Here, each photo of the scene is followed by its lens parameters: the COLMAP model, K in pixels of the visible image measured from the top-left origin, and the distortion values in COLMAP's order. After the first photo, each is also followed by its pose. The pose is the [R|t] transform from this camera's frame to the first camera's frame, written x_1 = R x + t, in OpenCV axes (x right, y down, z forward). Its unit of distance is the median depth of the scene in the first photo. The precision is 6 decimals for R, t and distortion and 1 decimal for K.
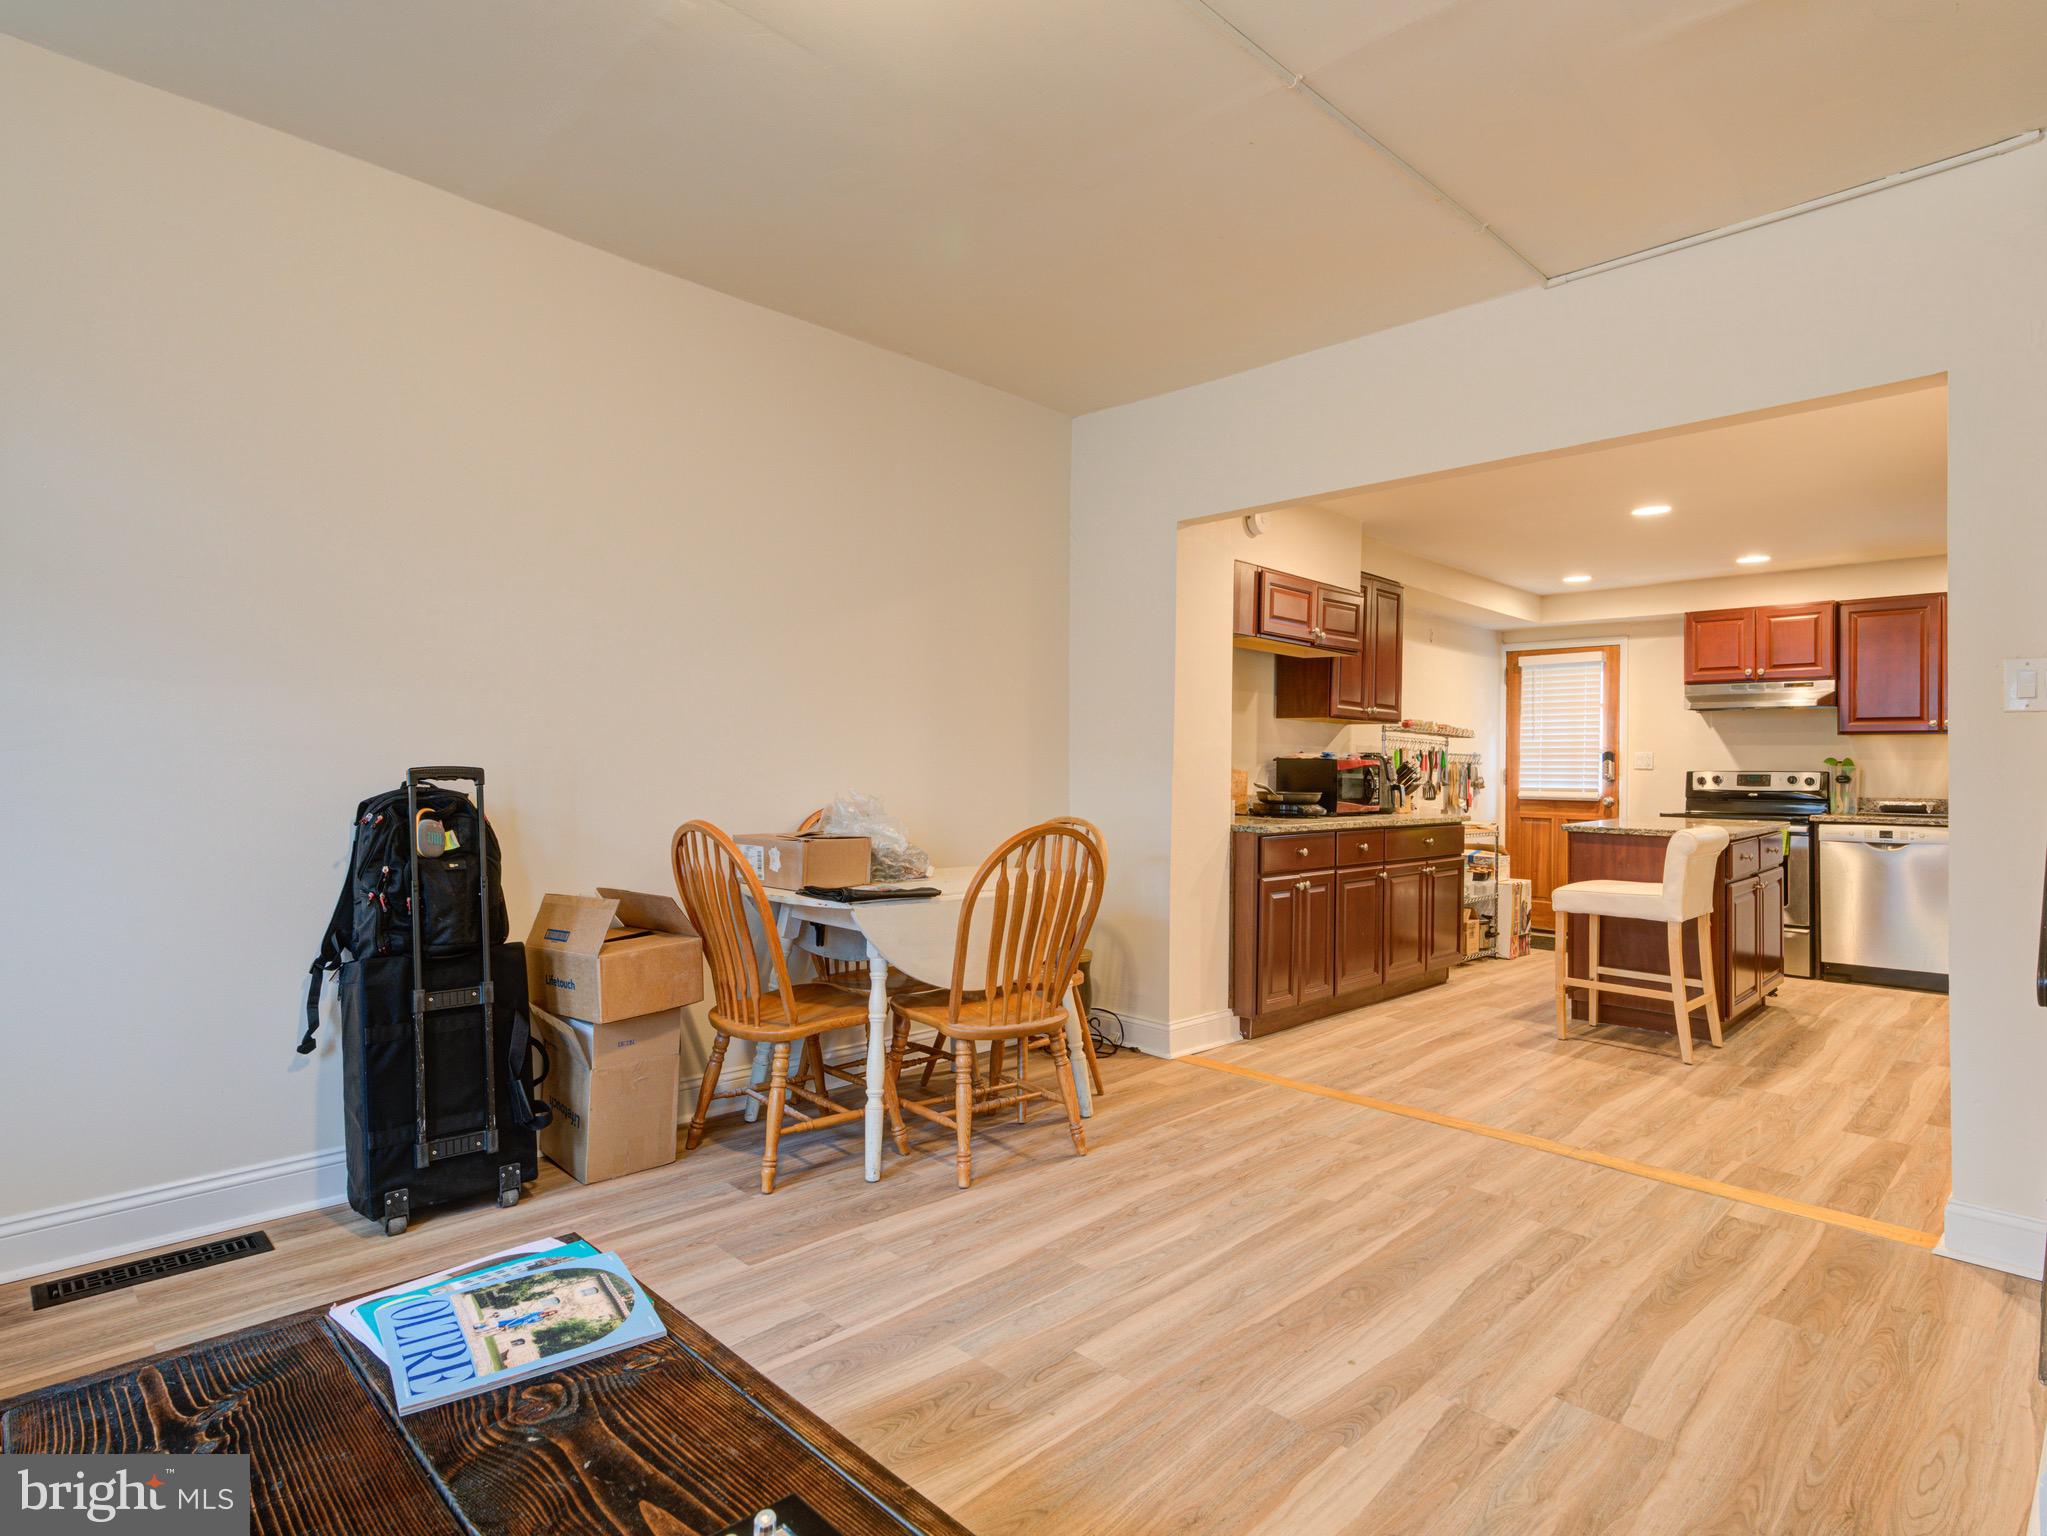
lens RADIAL K [[1089.8, 0, 1021.5], [0, 1089.8, 755.8], [0, 0, 1]] dist [0.002482, 0.006846]
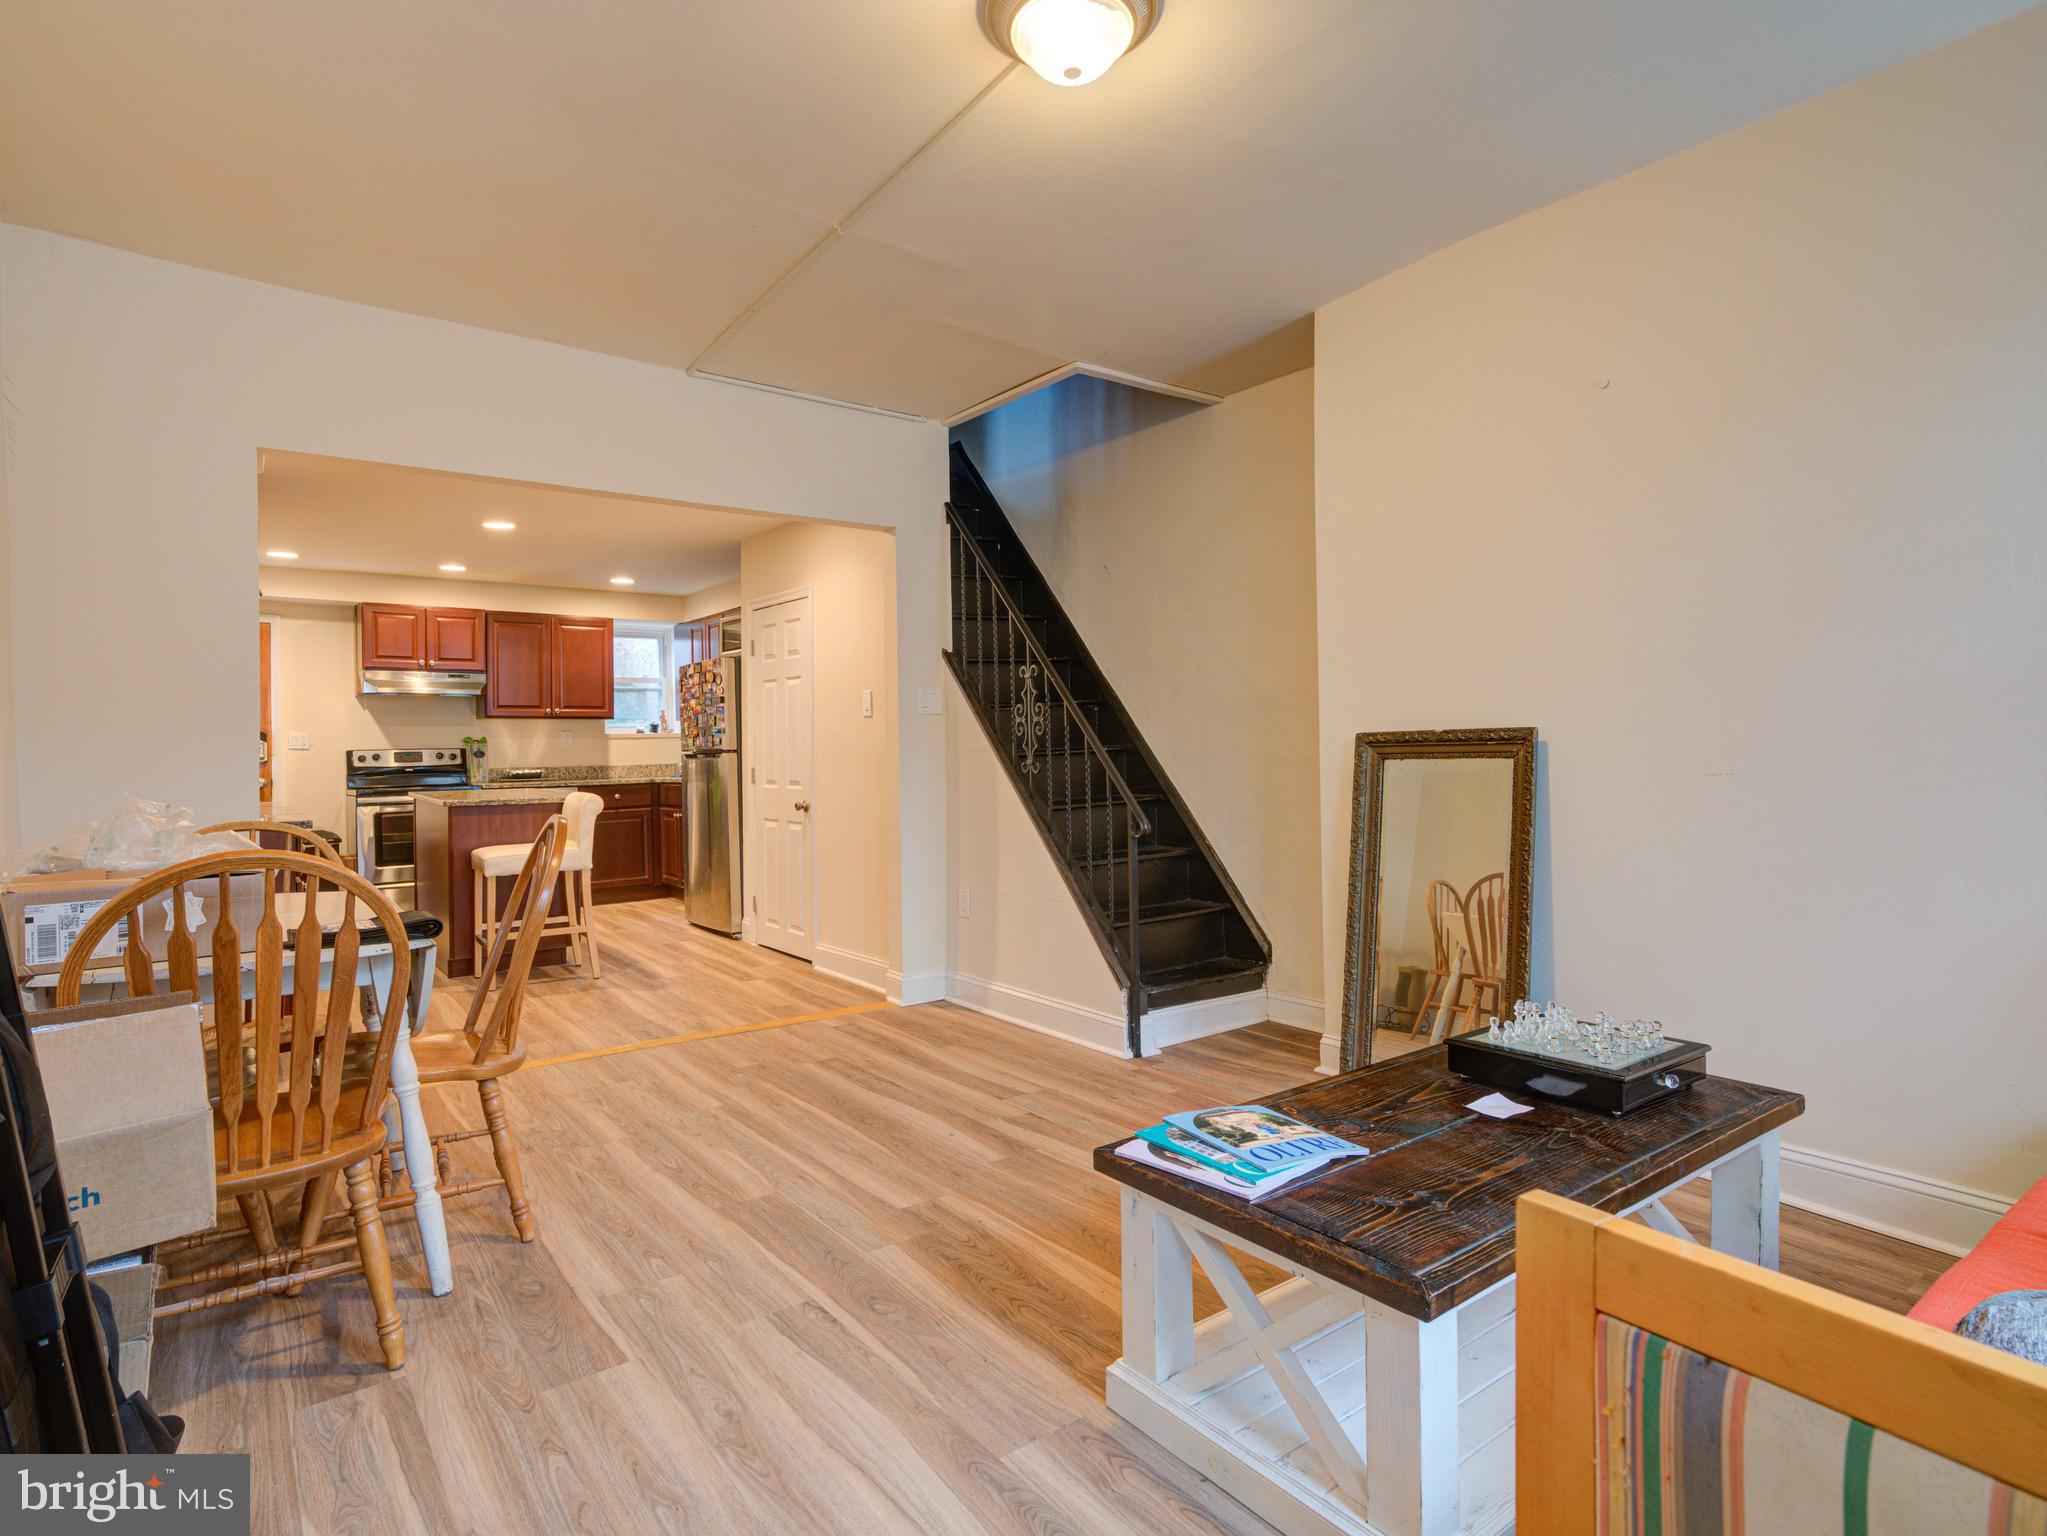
lens RADIAL K [[1089.8, 0, 1018.4], [0, 1089.8, 747.1], [0, 0, 1]] dist [0.002482, 0.006846]
pose [[0.141706, -0.014746, 0.989799, -0.438774], [0.000397, 0.999890, 0.014840, -0.005383], [-0.989909, -0.001710, 0.141697, 0.252073]]
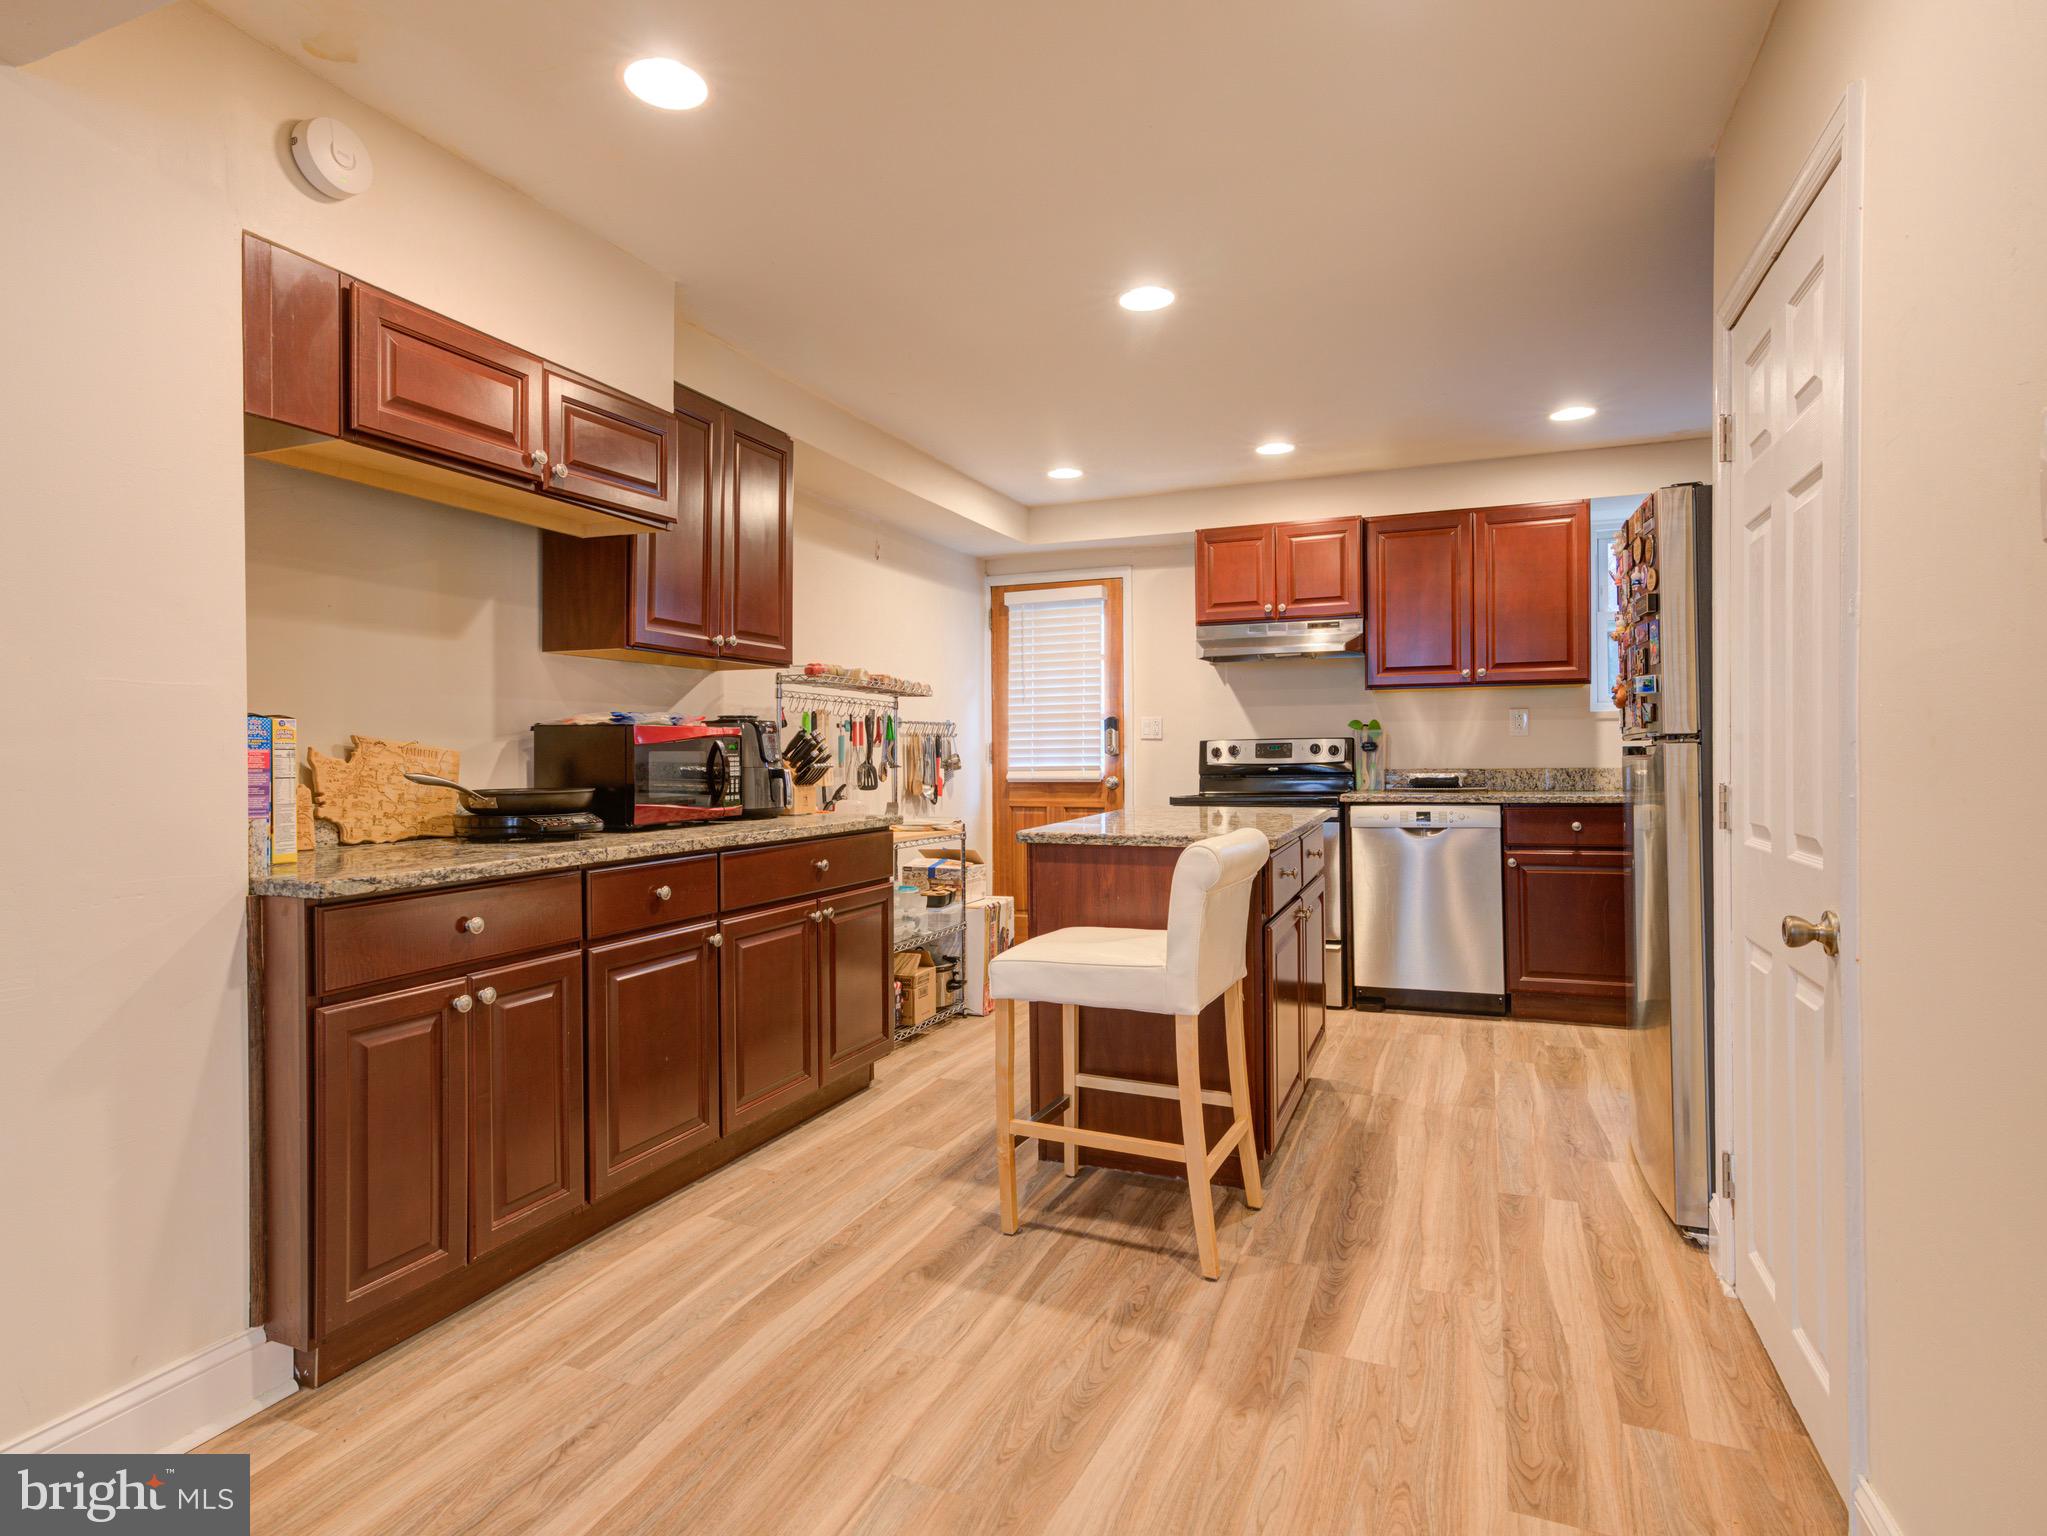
lens RADIAL K [[1089.8, 0, 1017.1], [0, 1089.8, 763.3], [0, 0, 1]] dist [0.002482, 0.006846]
pose [[0.926875, -0.024315, 0.374582, 0.248851], [0.016216, 0.999562, 0.024756, 0.011171], [-0.375020, -0.016872, 0.926863, 0.414317]]
